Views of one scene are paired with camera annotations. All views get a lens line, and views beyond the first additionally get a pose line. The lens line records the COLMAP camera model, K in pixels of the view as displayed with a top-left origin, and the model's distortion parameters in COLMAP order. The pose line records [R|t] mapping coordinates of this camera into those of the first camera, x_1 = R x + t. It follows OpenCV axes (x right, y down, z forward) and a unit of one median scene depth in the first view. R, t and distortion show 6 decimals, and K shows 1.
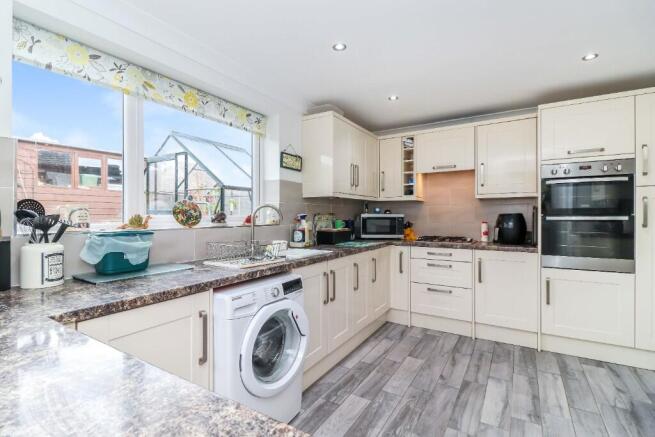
lens RADIAL K [[312.2, 0, 327.3], [0, 312.2, 215.0], [0, 0, 1]] dist [-0.000983, -0.001005]
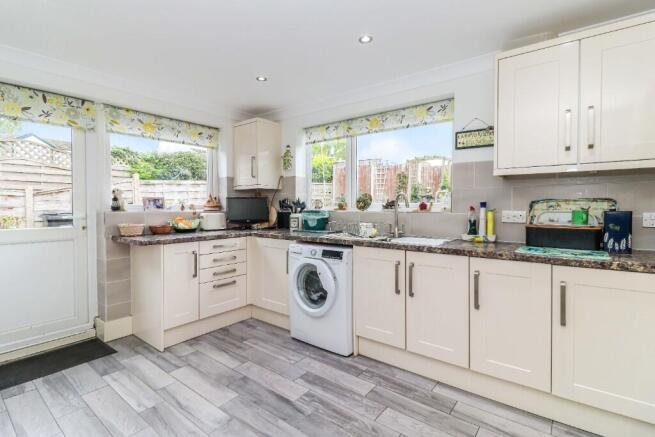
lens RADIAL K [[312.2, 0, 325.1], [0, 312.2, 208.1], [0, 0, 1]] dist [-0.000983, -0.001005]
pose [[-0.117980, 0.014608, -0.992909, 0.960079], [0.005788, 0.999885, 0.014023, 0.003125], [0.992999, -0.004092, -0.118051, 0.869022]]
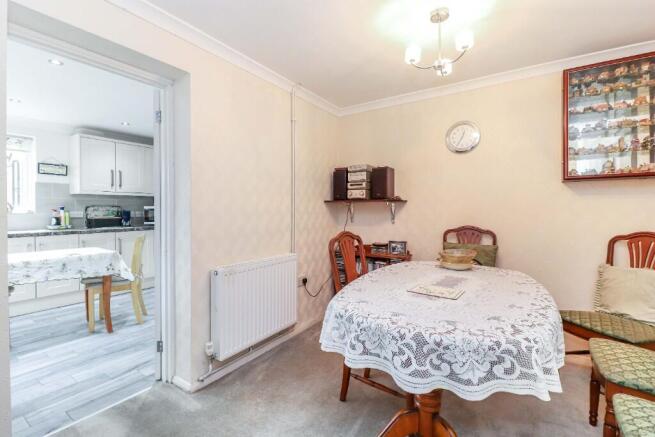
lens RADIAL K [[312.2, 0, 327.2], [0, 312.2, 212.6], [0, 0, 1]] dist [-0.000983, -0.001005]
pose [[0.999571, 0.006582, -0.028540, 1.476289], [-0.006046, 0.999804, 0.018845, -0.008486], [0.028659, -0.018665, 0.999415, -0.491265]]
